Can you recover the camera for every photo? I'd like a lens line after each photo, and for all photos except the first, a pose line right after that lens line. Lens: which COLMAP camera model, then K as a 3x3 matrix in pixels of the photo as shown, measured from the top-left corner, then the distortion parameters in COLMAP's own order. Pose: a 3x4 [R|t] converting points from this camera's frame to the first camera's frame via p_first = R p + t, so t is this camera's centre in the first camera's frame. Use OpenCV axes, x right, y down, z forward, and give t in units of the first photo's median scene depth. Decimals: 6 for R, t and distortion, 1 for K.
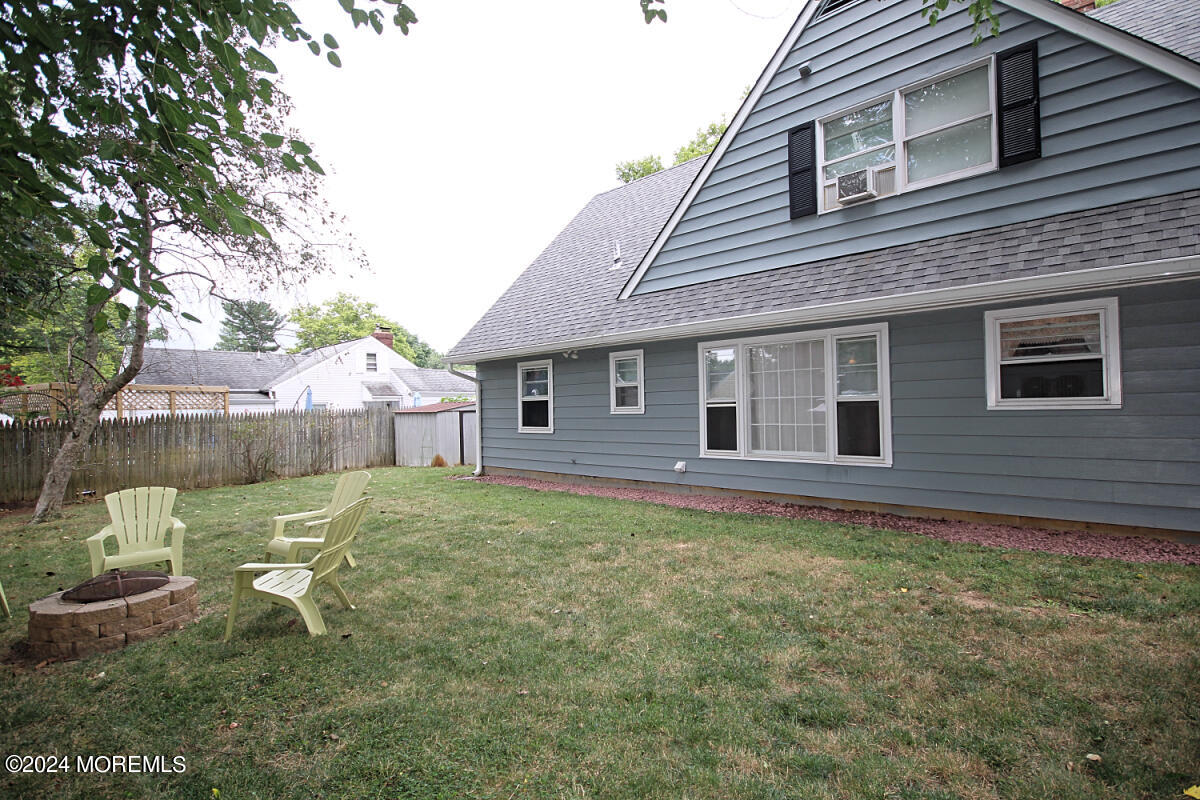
lens RADIAL K [[566.3, 0, 597.8], [0, 566.3, 401.4], [0, 0, 1]] dist [0.000744, 0.000445]
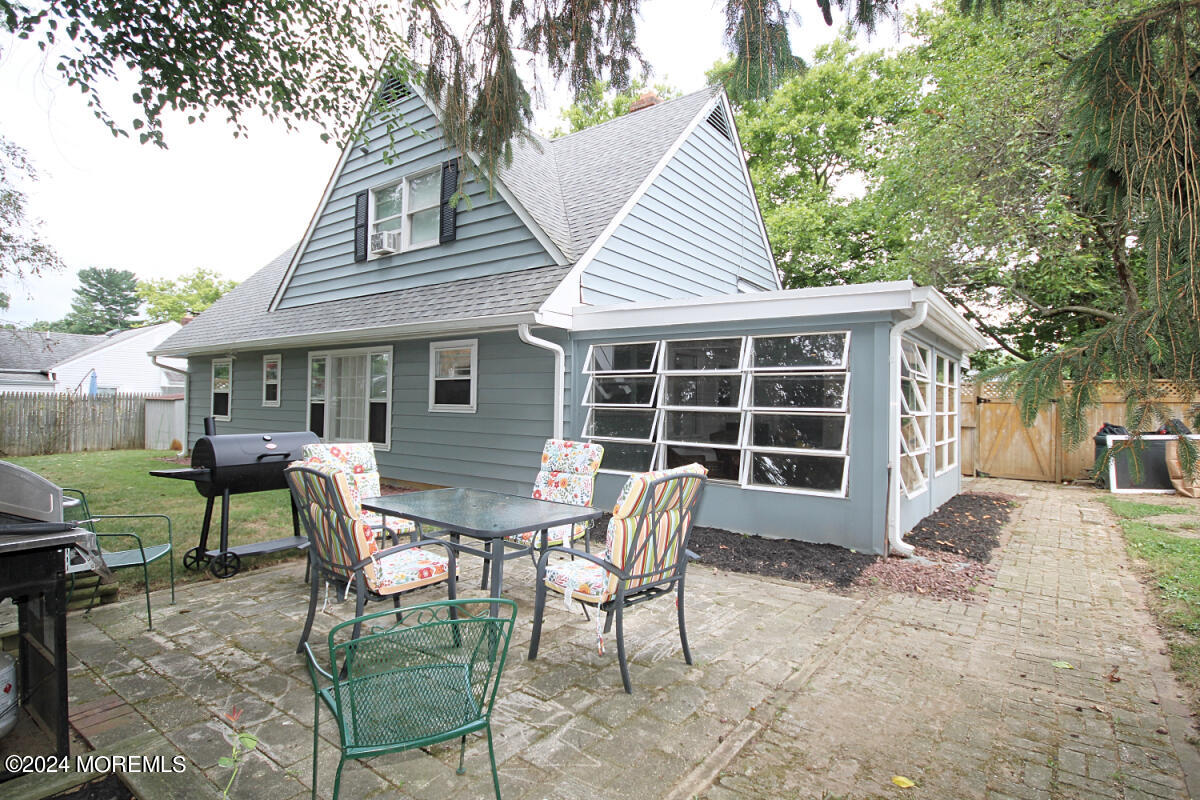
lens RADIAL K [[604.8, 0, 619.8], [0, 604.8, 401.4], [0, 0, 1]] dist [0.000339, 0.000201]
pose [[0.992289, 0.036005, 0.118605, 0.314311], [-0.036943, 0.999301, 0.005722, -0.011899], [-0.118316, -0.010059, 0.992925, -0.183451]]
